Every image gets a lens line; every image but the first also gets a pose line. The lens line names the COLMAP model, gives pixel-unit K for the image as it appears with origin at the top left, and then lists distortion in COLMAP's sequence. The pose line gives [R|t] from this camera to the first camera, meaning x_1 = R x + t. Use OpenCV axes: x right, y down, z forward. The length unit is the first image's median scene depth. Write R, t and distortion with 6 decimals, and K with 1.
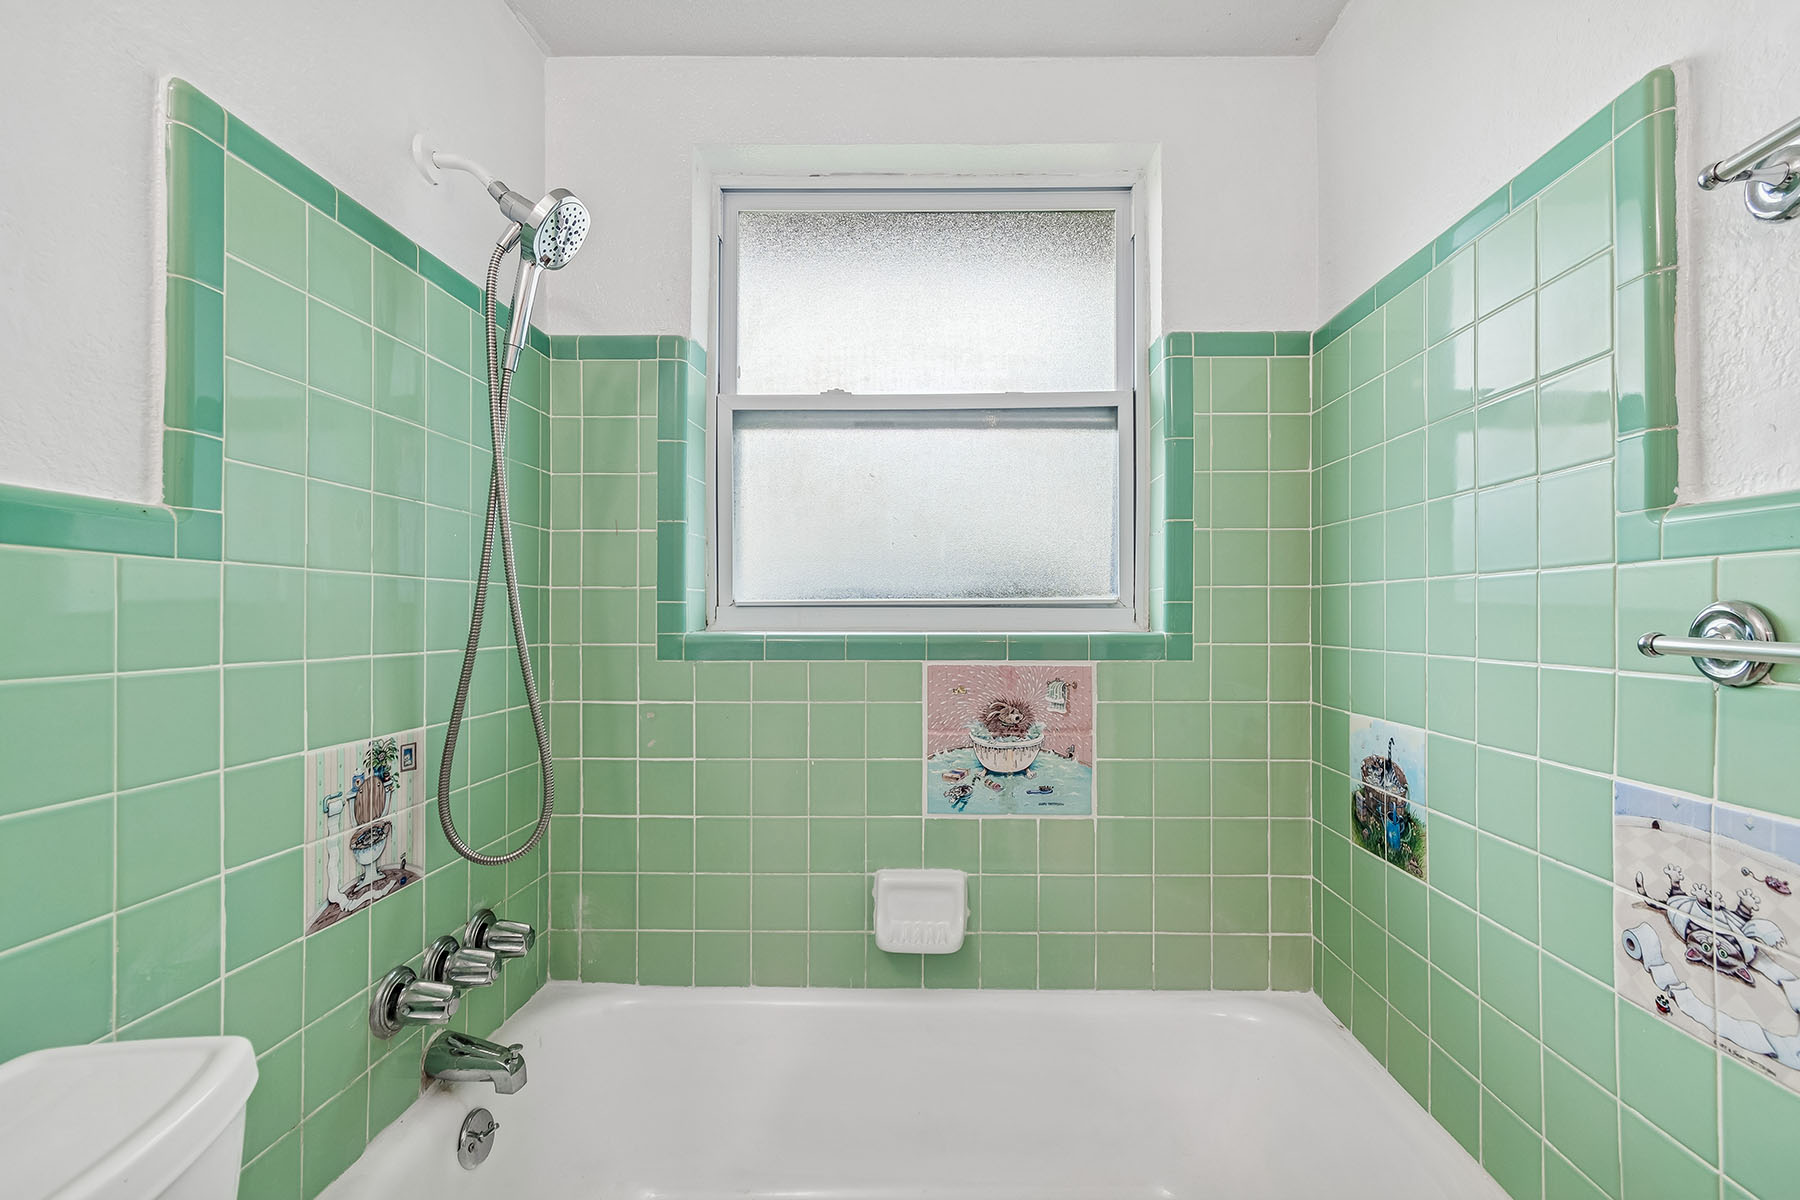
lens RADIAL K [[778.6, 0, 914.9], [0, 778.6, 612.7], [0, 0, 1]] dist [0.001246, -0.000565]
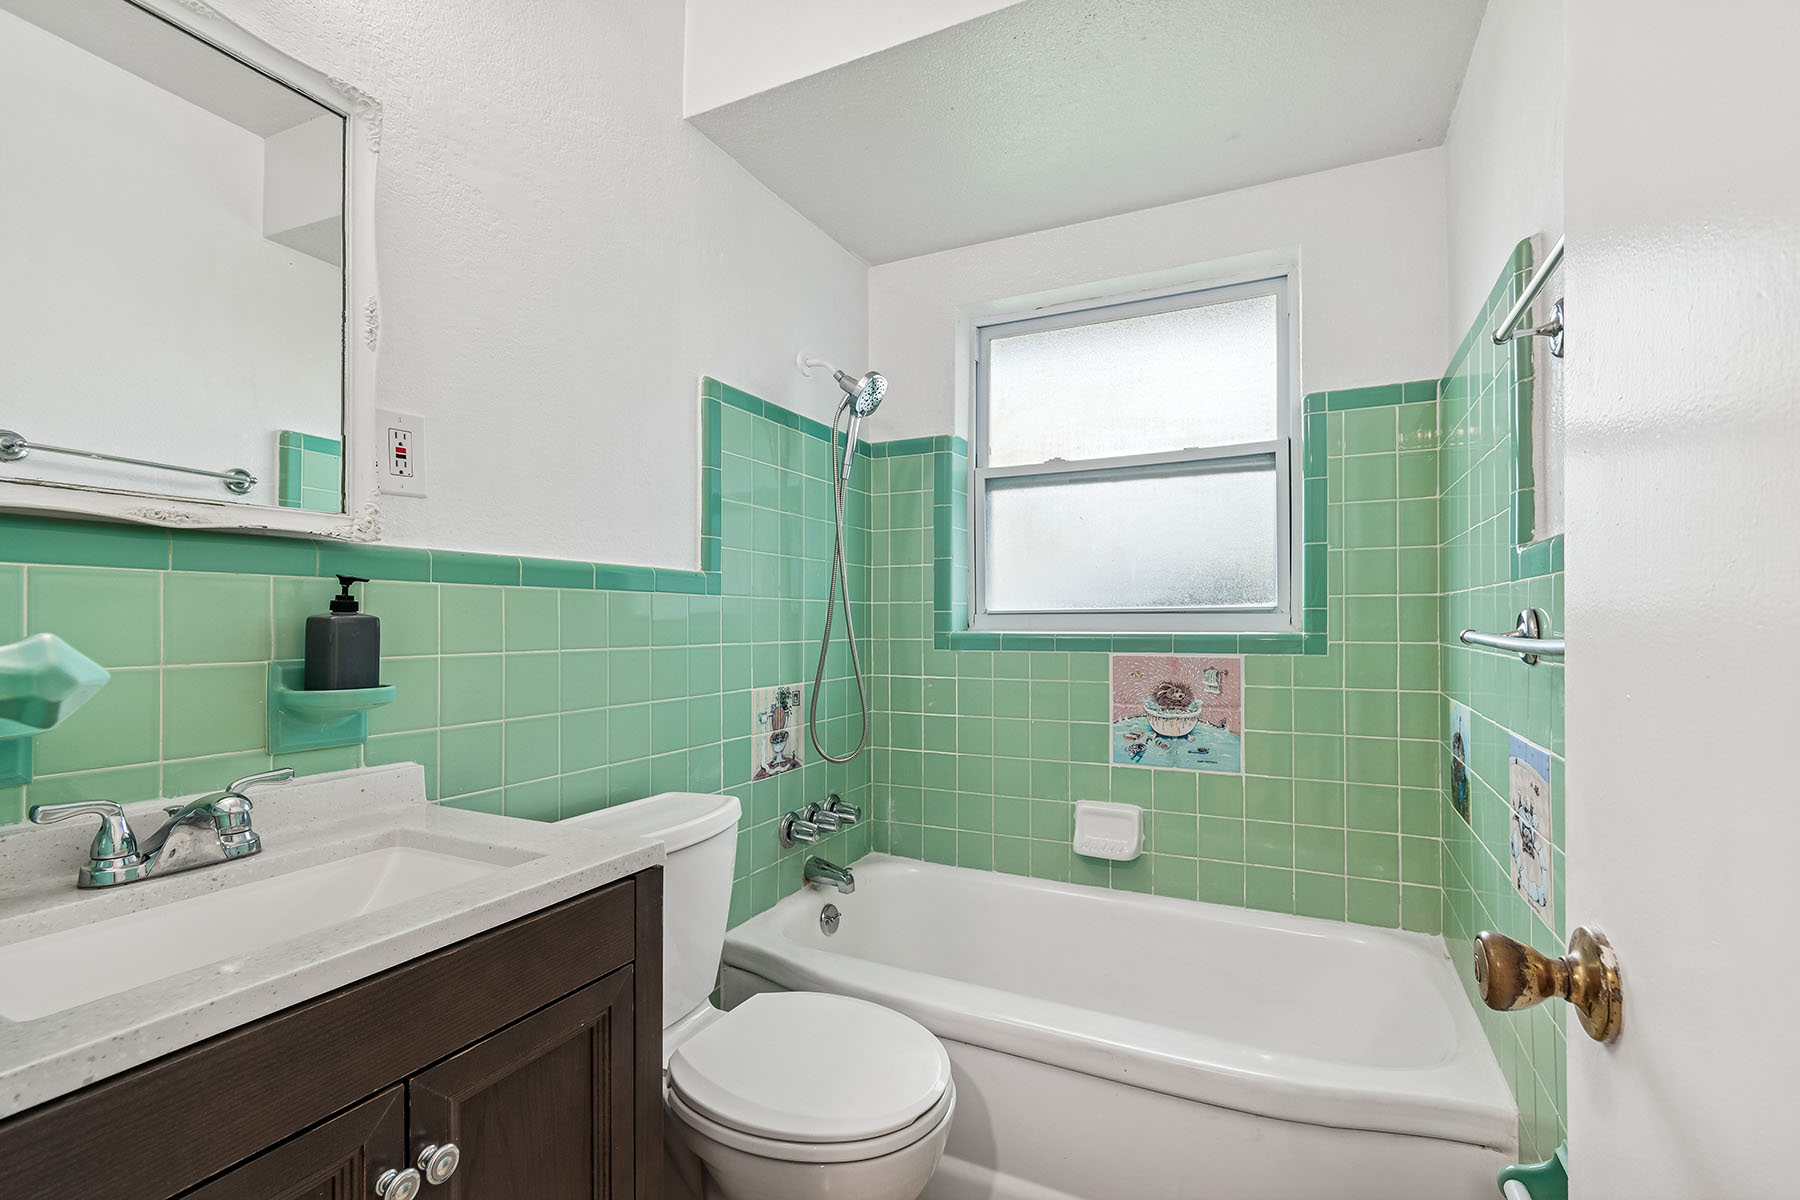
lens RADIAL K [[778.6, 0, 914.9], [0, 778.6, 612.7], [0, 0, 1]] dist [0.001246, -0.000565]
pose [[0.909660, -0.007150, -0.415293, 0.274296], [0.004459, 0.999962, -0.007450, -0.000270], [0.415331, 0.004925, 0.909657, -0.412152]]
